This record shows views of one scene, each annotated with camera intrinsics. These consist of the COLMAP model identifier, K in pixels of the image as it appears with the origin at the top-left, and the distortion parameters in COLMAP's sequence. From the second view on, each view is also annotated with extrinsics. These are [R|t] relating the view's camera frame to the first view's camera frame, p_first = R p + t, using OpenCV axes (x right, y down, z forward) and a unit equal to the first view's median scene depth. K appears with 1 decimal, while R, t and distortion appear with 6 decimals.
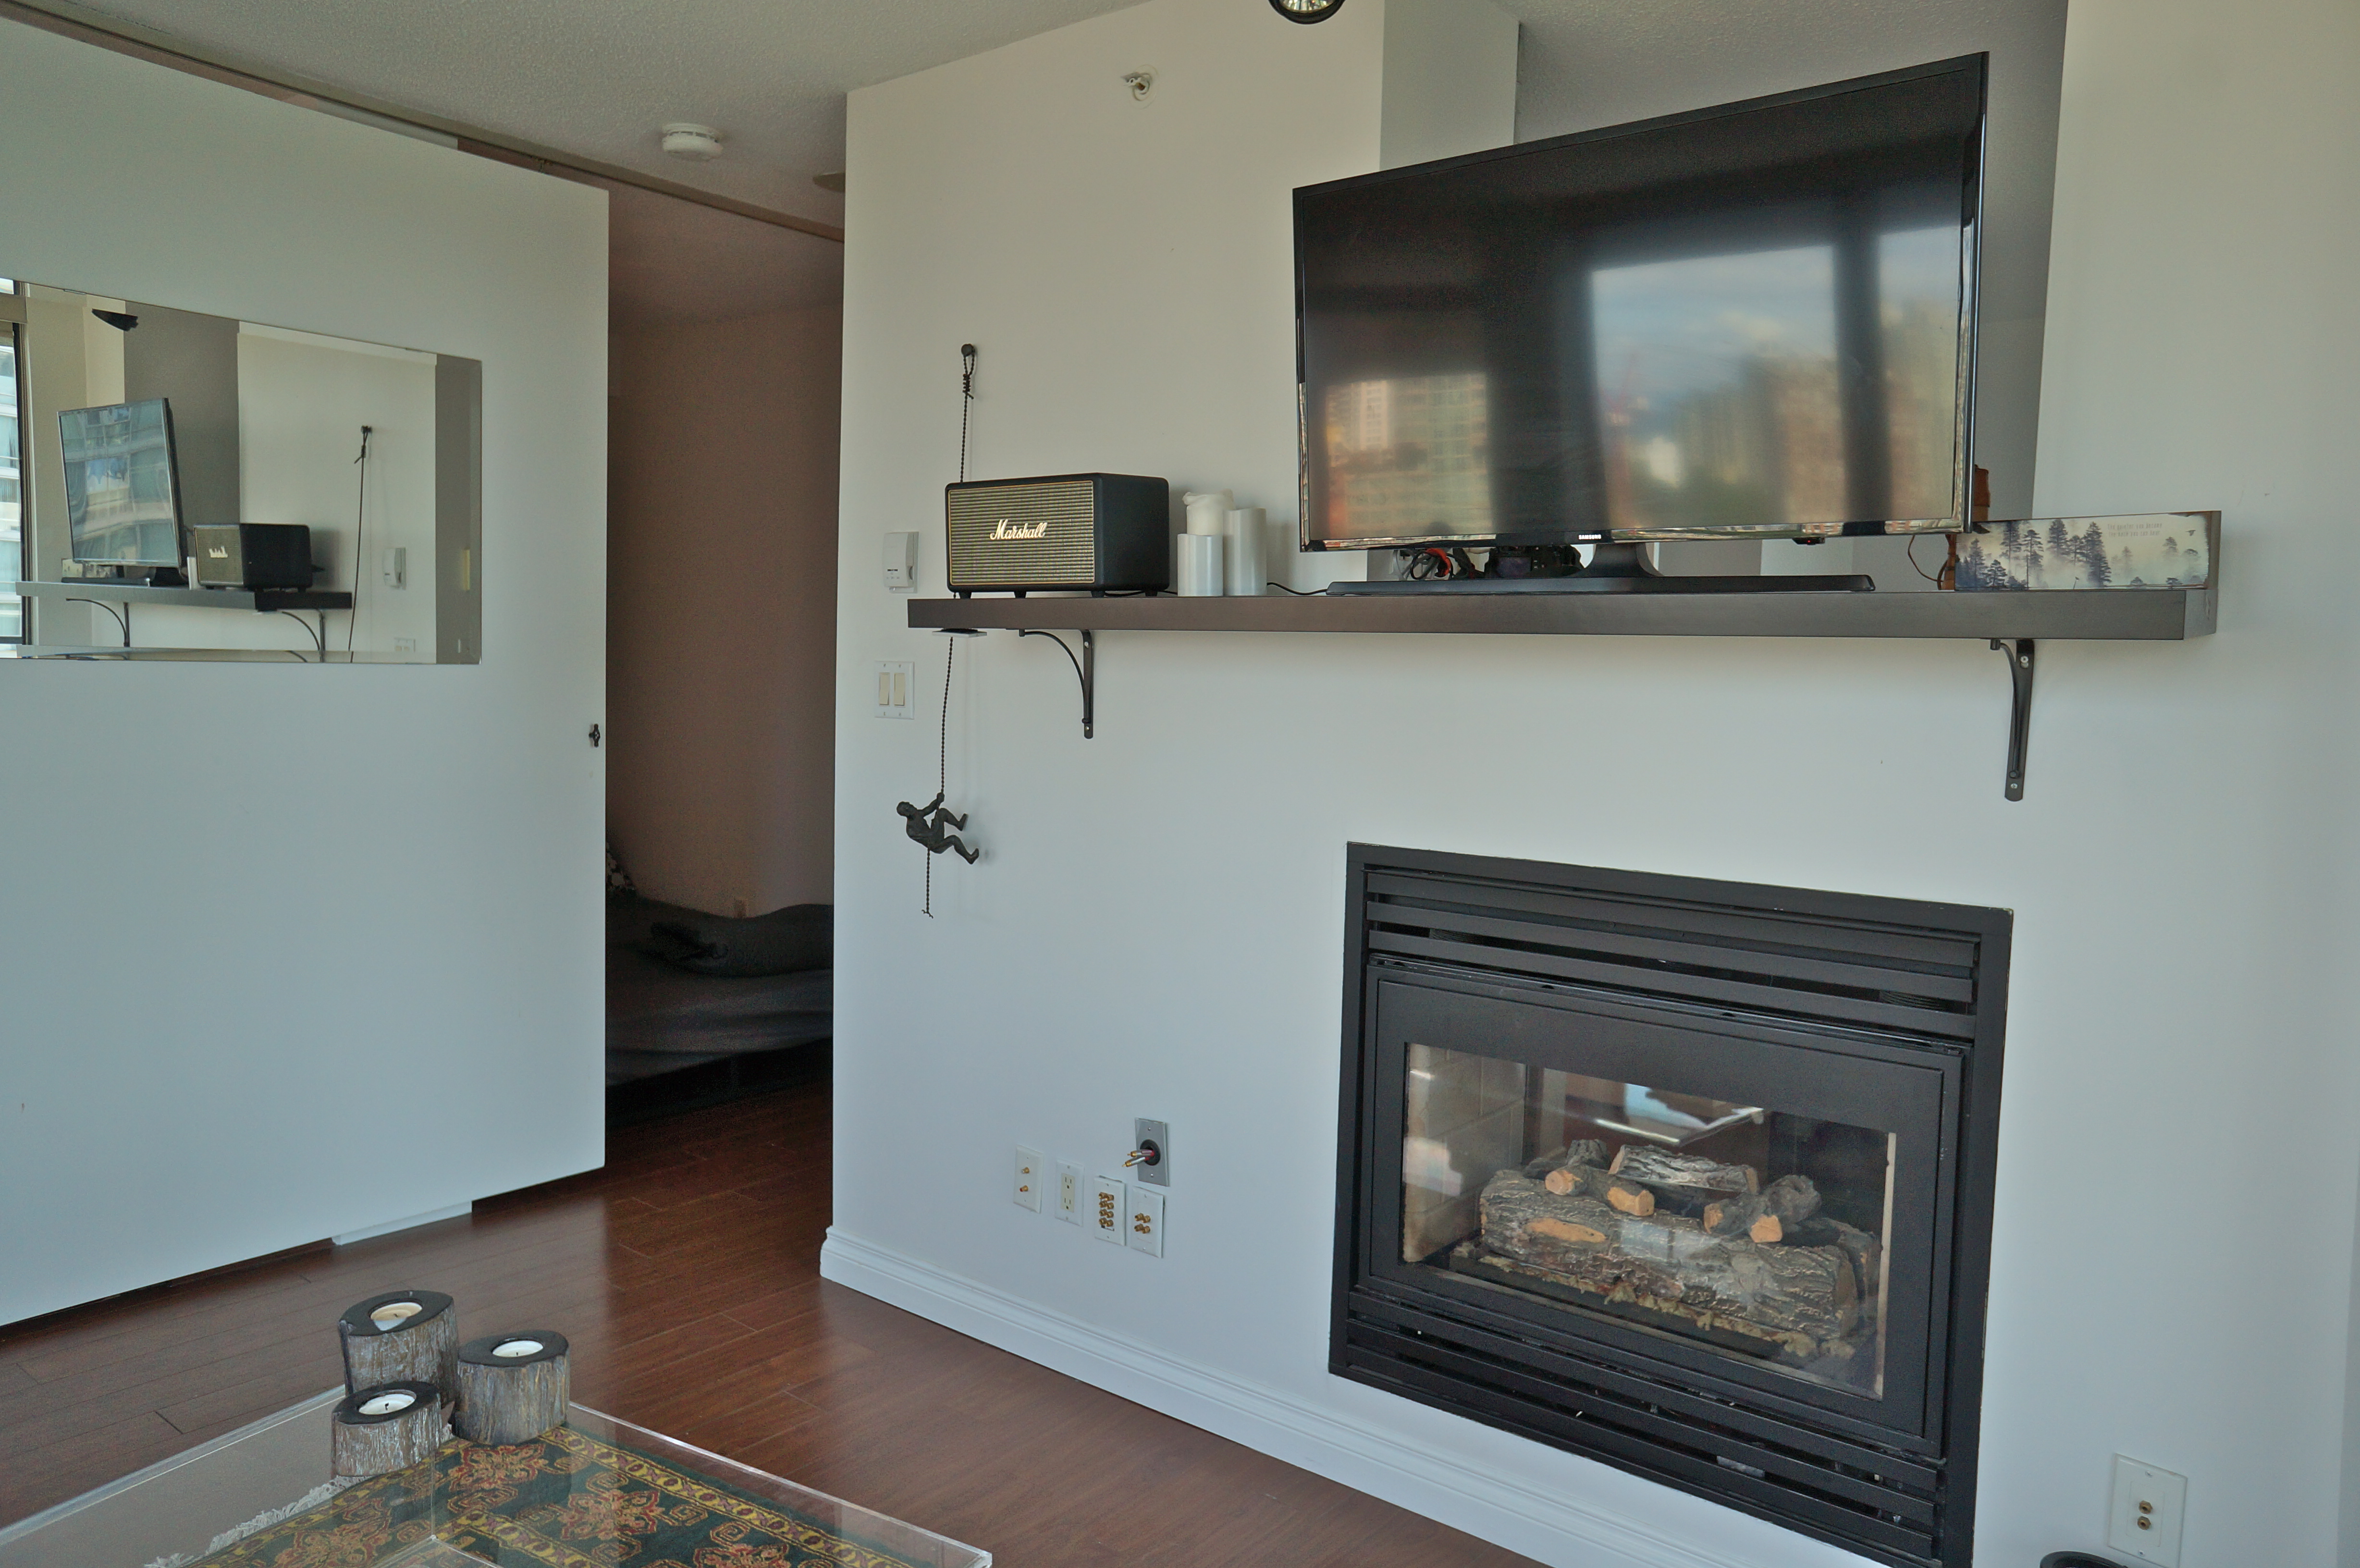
lens RADIAL K [[1597.8, 0, 1205.7], [0, 1597.8, 770.7], [0, 0, 1]] dist [-0.065646, 0.094085]
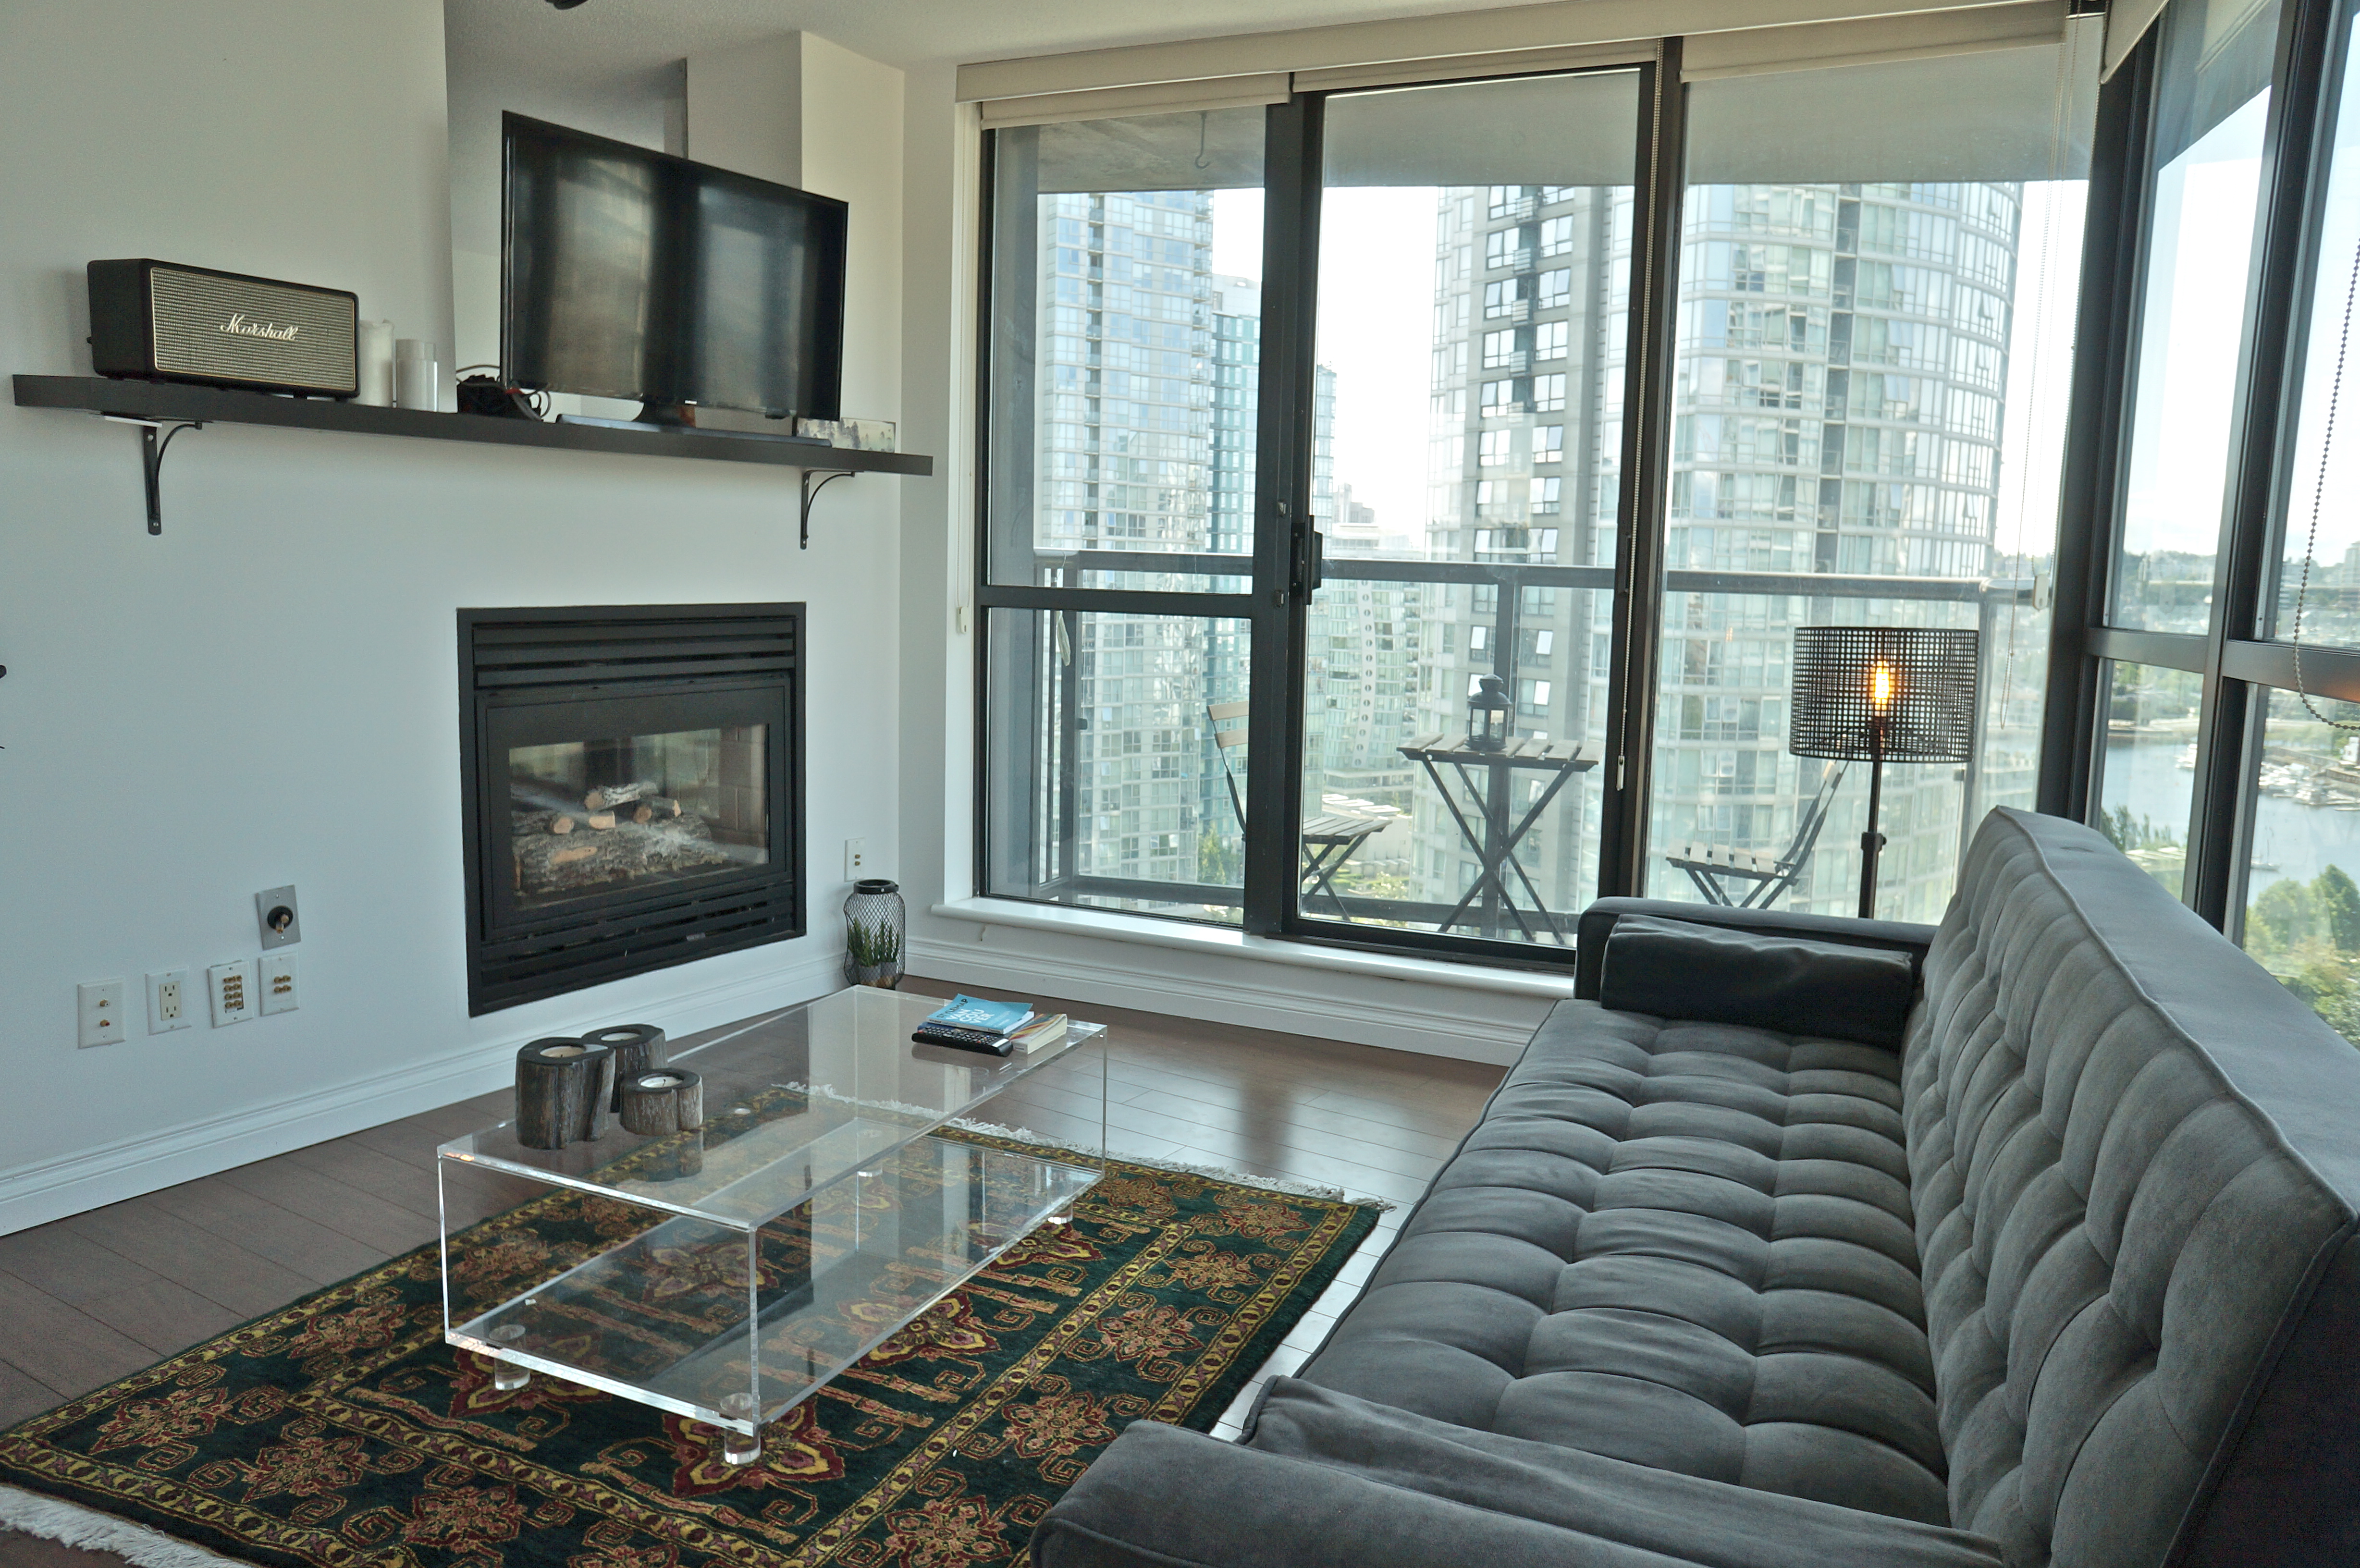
lens RADIAL K [[1597.8, 0, 1205.7], [0, 1597.8, 770.7], [0, 0, 1]] dist [-0.065646, 0.094085]
pose [[-0.085778, -0.160221, 0.983347, -1.246785], [0.039161, 0.985680, 0.164017, -0.012540], [-0.995544, 0.052578, -0.078275, 0.494362]]
